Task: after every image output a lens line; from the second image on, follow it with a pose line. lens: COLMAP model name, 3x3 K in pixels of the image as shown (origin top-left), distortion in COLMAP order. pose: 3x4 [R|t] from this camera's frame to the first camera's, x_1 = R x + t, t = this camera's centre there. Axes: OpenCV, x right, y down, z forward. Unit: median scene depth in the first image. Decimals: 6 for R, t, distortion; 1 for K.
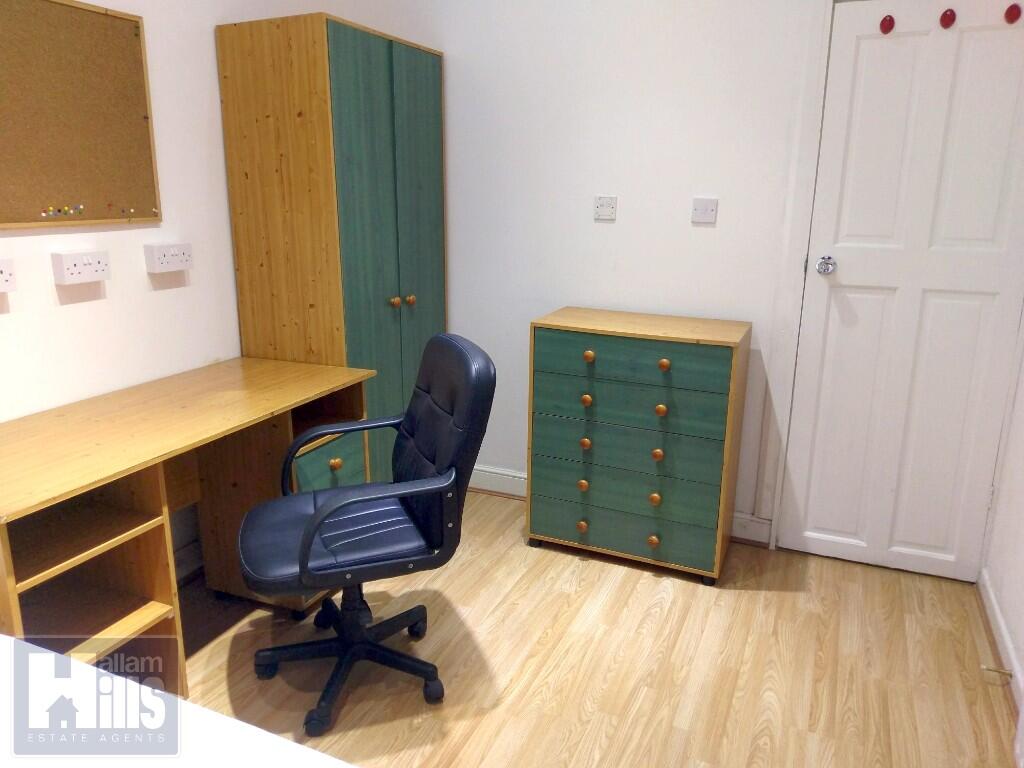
lens RADIAL K [[759.8, 0, 505.0], [0, 759.8, 377.1], [0, 0, 1]] dist [0.090561, -0.118913]
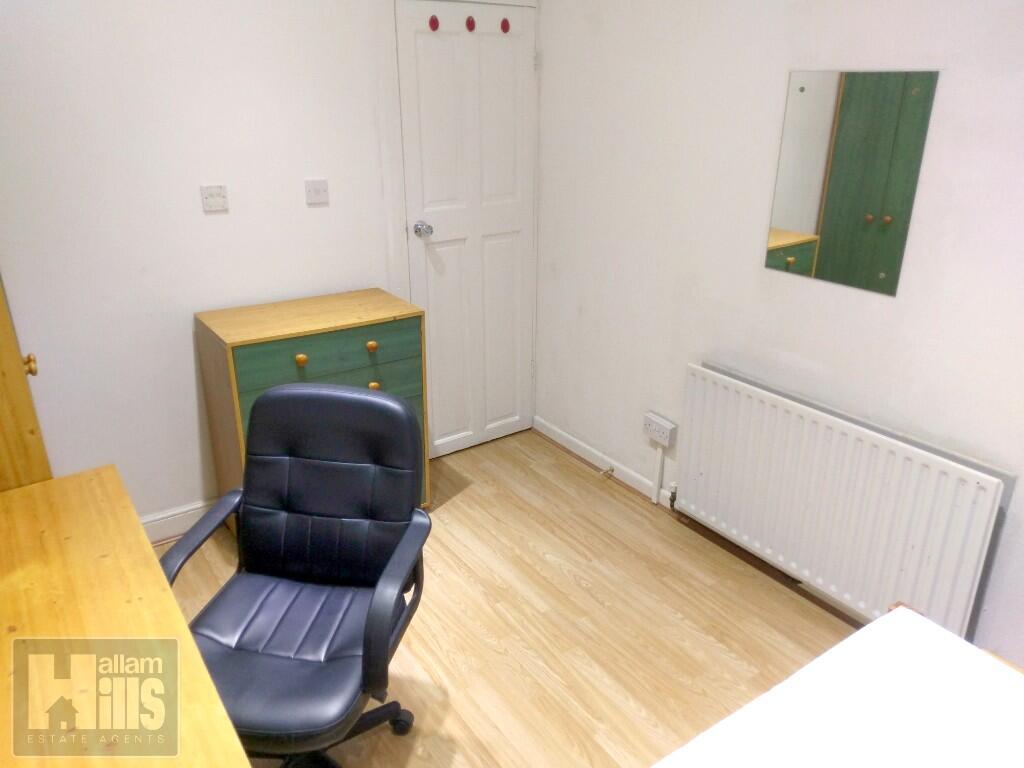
lens RADIAL K [[759.8, 0, 505.0], [0, 759.8, 377.1], [0, 0, 1]] dist [0.090561, -0.118913]
pose [[0.520428, -0.322574, 0.790633, -0.575719], [0.208776, 0.945869, 0.248484, -0.210686], [-0.827990, 0.035748, 0.559602, 0.253166]]
